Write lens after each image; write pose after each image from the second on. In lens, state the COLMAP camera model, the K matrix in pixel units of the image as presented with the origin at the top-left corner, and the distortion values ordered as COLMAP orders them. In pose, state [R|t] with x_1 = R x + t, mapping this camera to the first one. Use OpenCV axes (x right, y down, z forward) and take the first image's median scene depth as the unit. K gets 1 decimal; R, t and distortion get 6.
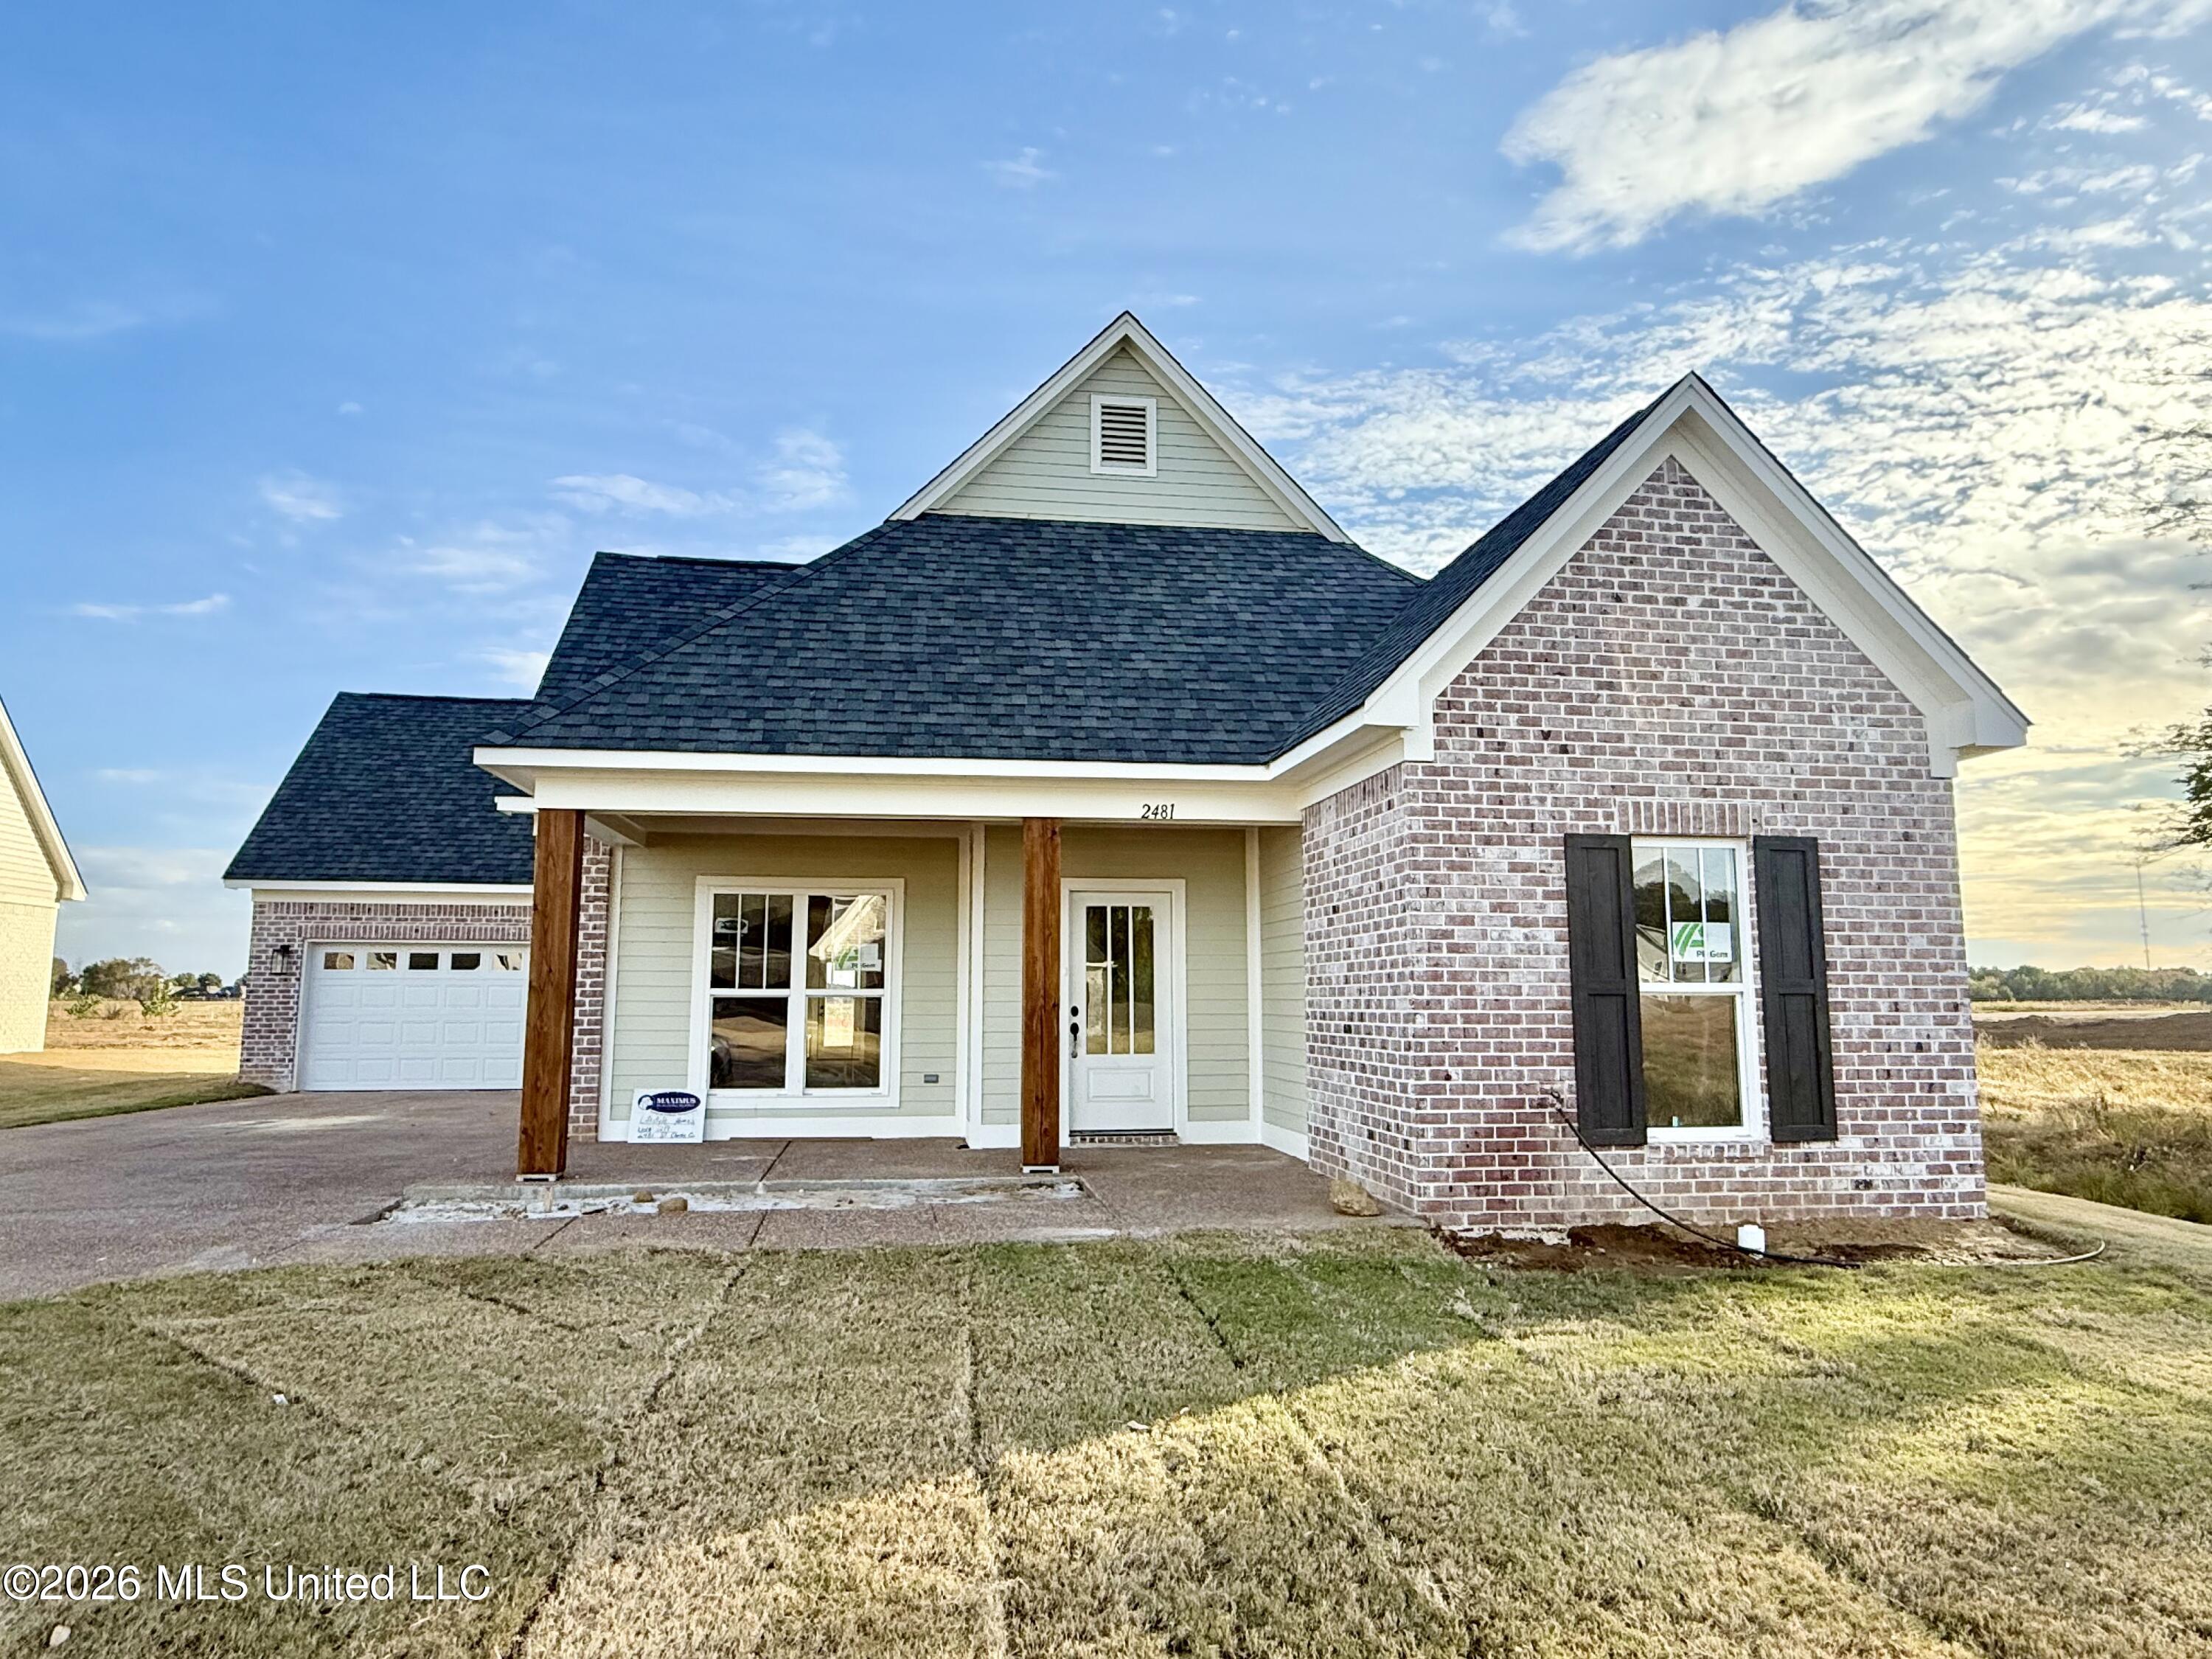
lens RADIAL K [[1348.6, 0, 1106.7], [0, 1348.6, 825.5], [0, 0, 1]] dist [0.000462, -0.000039]
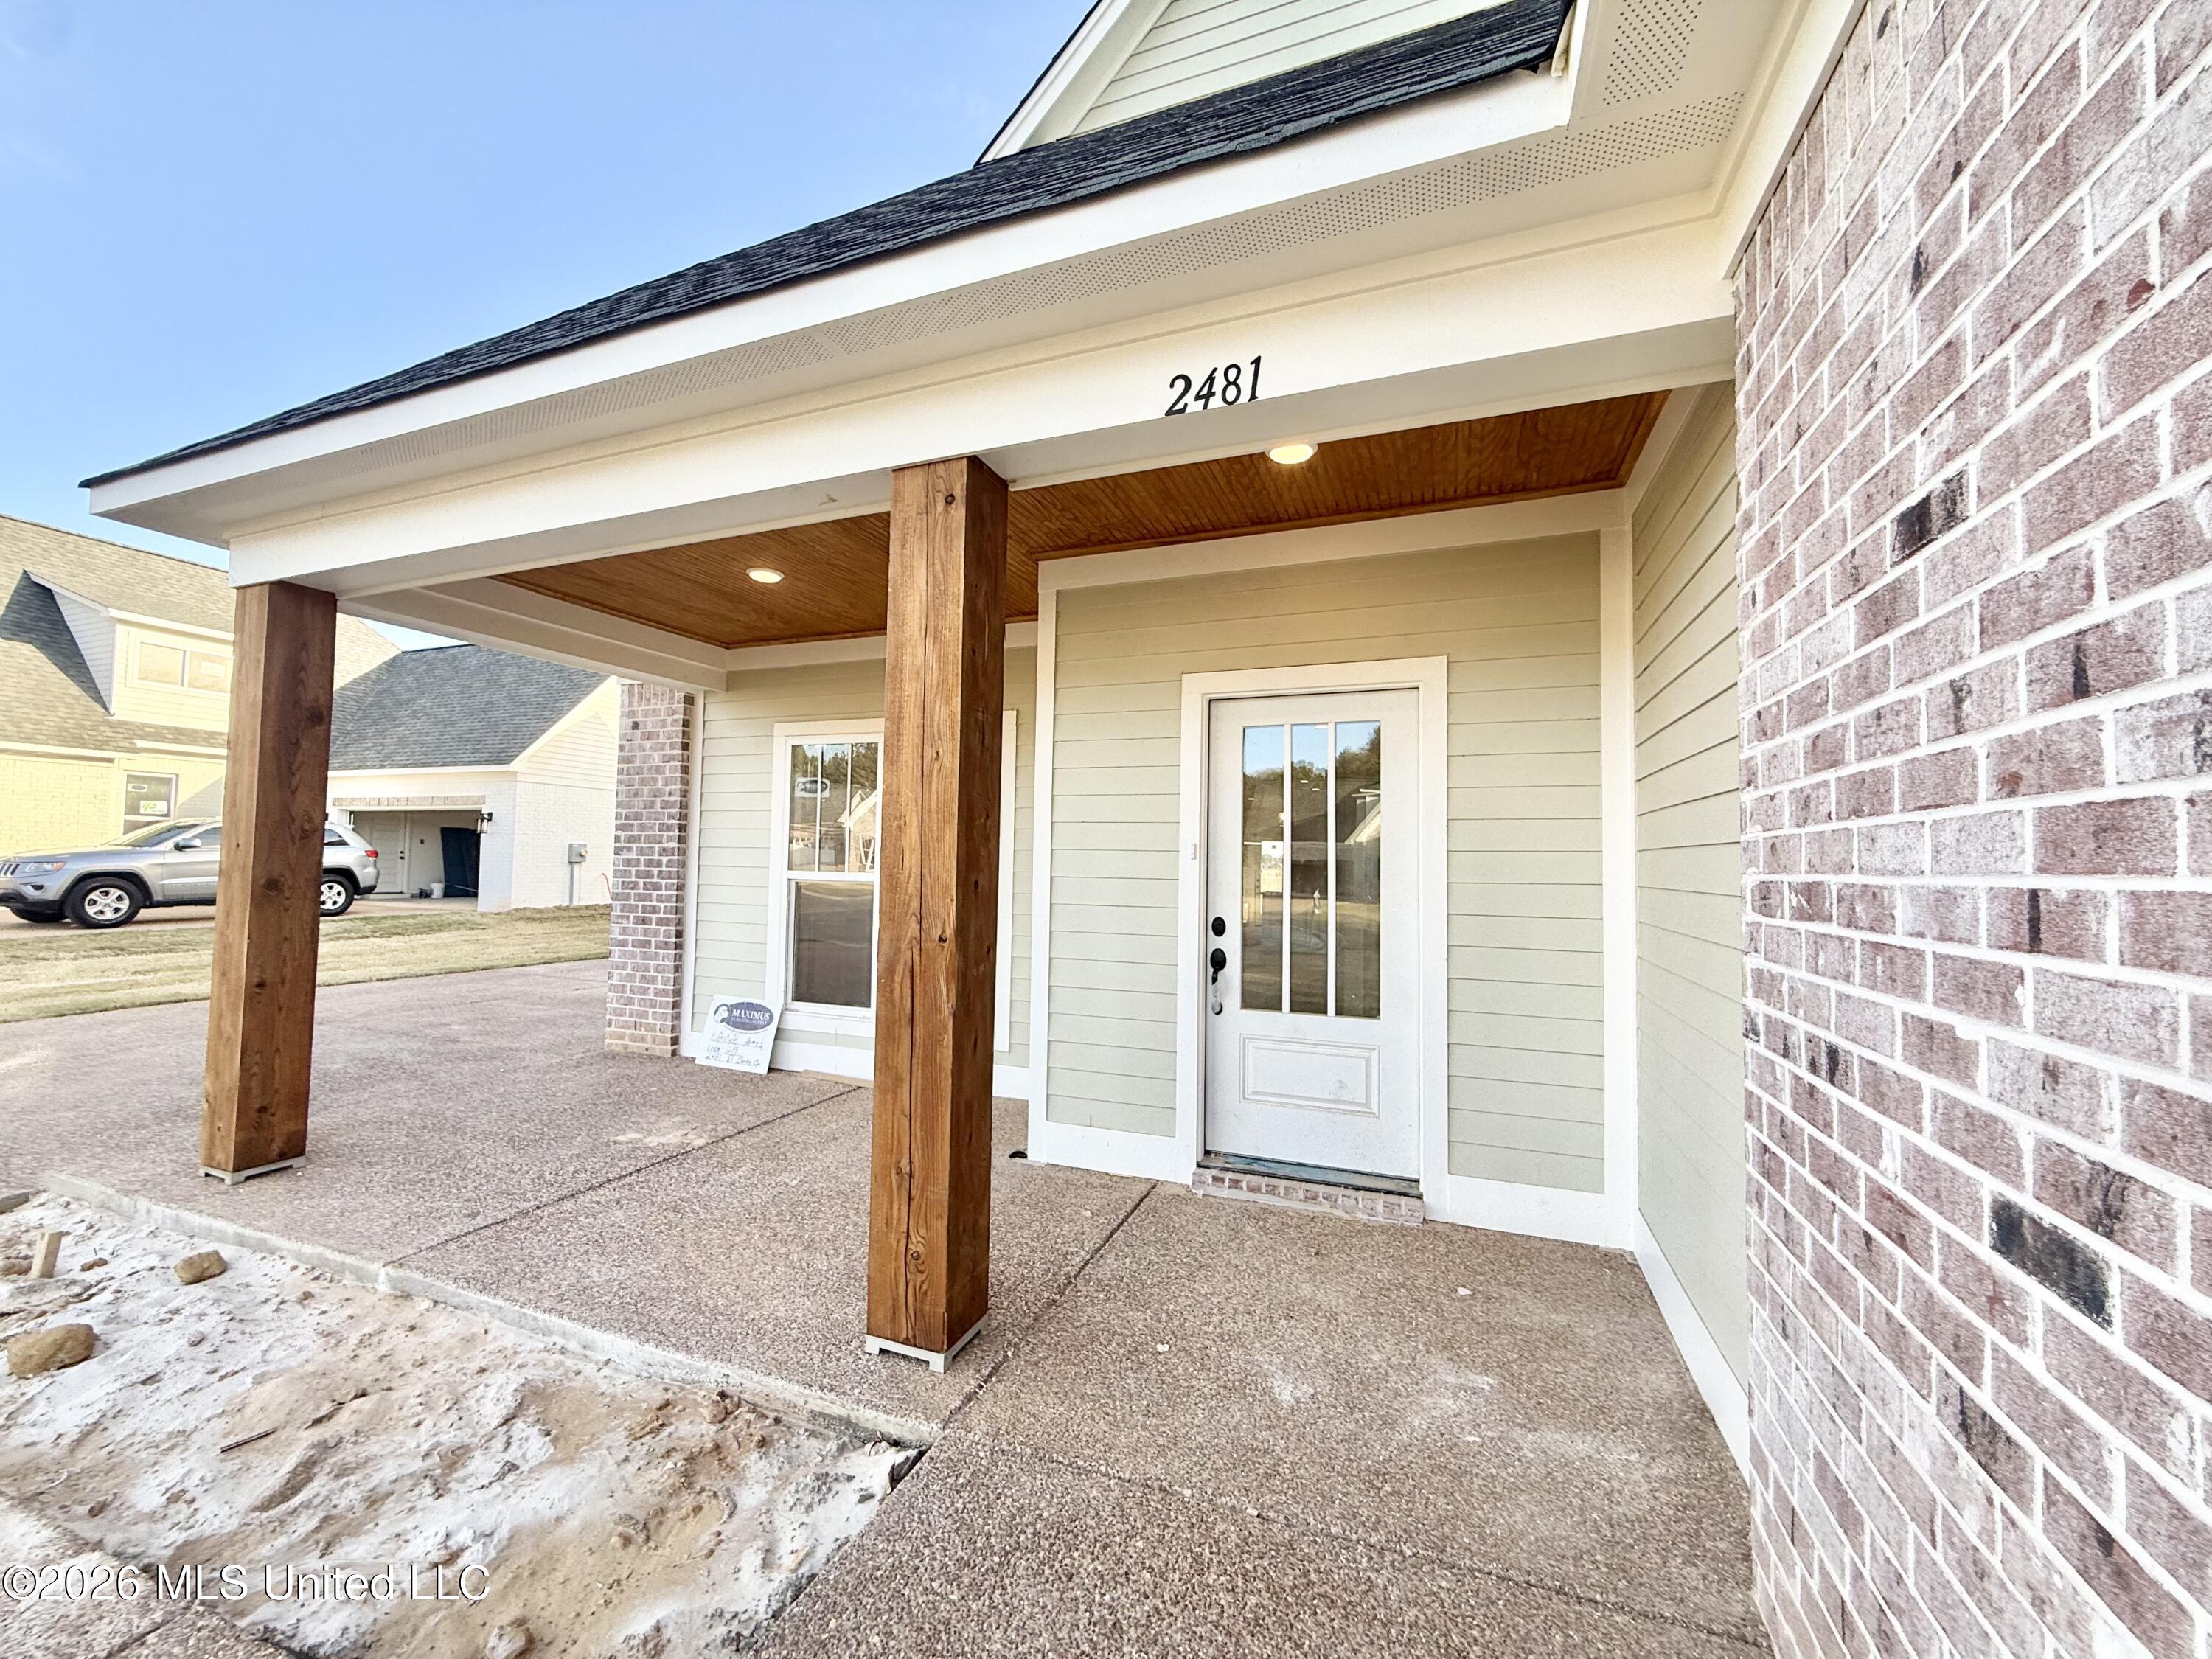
lens RADIAL K [[886.6, 0, 1094.8], [0, 886.6, 828.6], [0, 0, 1]] dist [-0.000096, -0.000030]
pose [[0.867706, -0.006405, -0.497037, 0.105345], [0.049234, 0.996108, 0.073115, 0.071175], [0.494634, -0.087913, 0.864643, 0.670882]]
